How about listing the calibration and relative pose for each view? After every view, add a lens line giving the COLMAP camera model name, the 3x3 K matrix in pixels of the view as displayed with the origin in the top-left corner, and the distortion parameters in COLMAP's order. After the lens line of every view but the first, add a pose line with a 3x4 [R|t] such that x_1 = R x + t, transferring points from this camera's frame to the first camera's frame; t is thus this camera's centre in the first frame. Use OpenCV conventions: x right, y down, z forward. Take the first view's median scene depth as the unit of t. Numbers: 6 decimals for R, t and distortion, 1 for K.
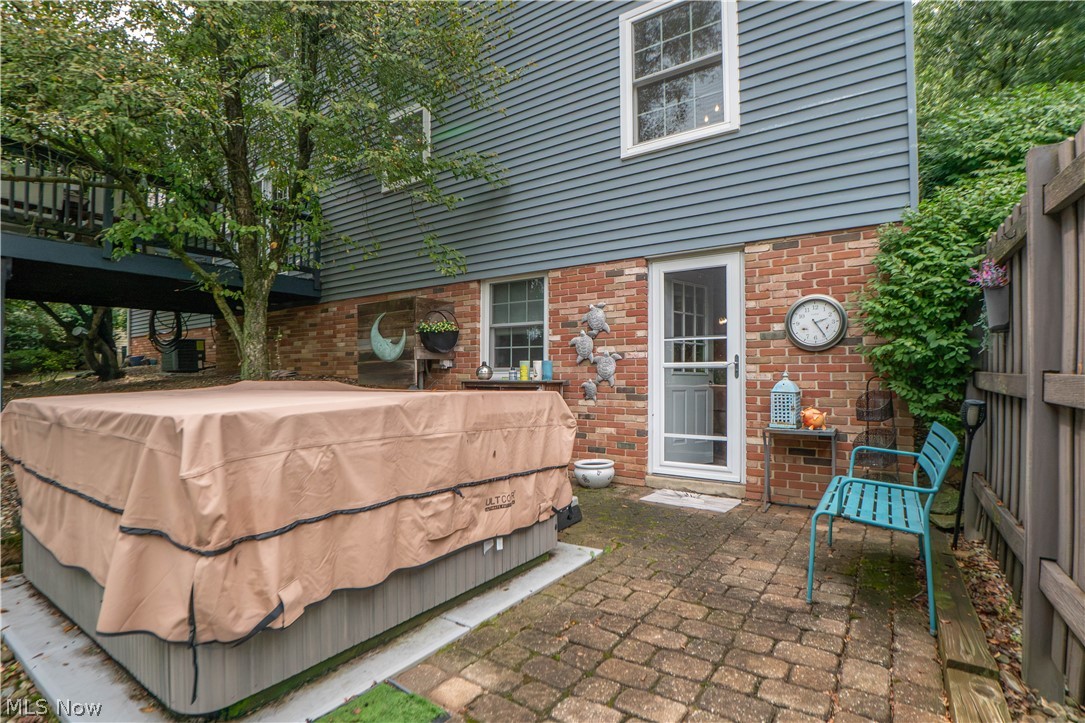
lens RADIAL K [[524.9, 0, 533.2], [0, 524.9, 365.7], [0, 0, 1]] dist [-0.025356, 0.002676]
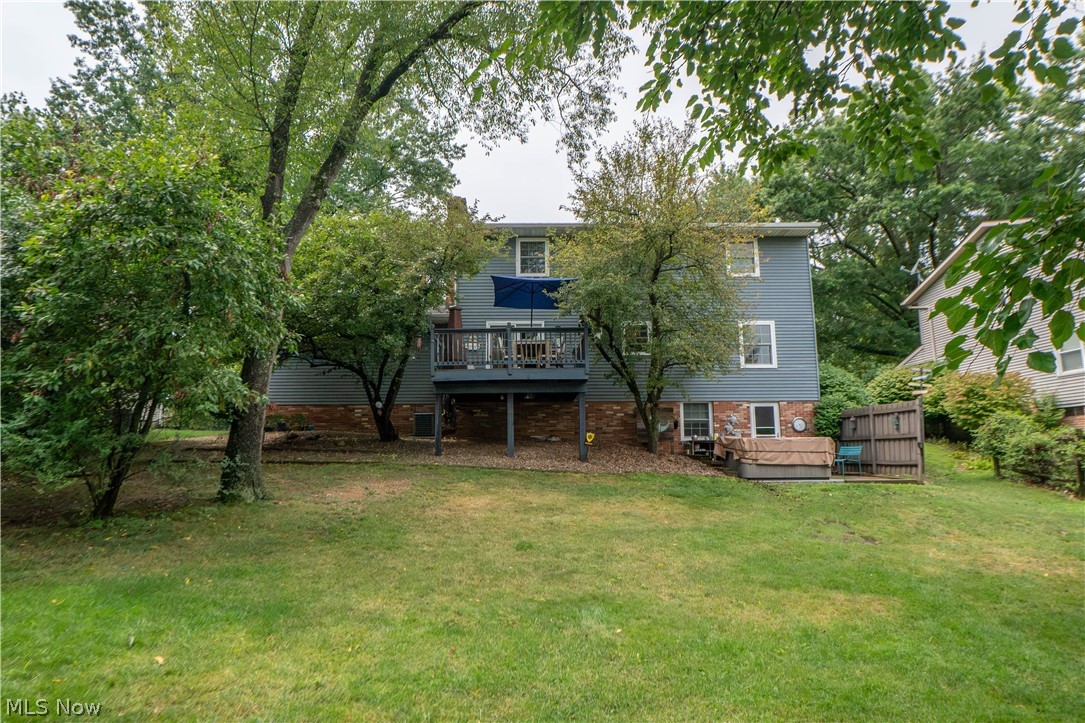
lens RADIAL K [[524.9, 0, 542.4], [0, 524.9, 363.8], [0, 0, 1]] dist [-0.025356, 0.002676]
pose [[0.830029, 0.080582, 0.551868, -2.828357], [-0.004986, 0.990540, -0.137136, 0.008814], [-0.557698, 0.111075, 0.822578, -1.013919]]
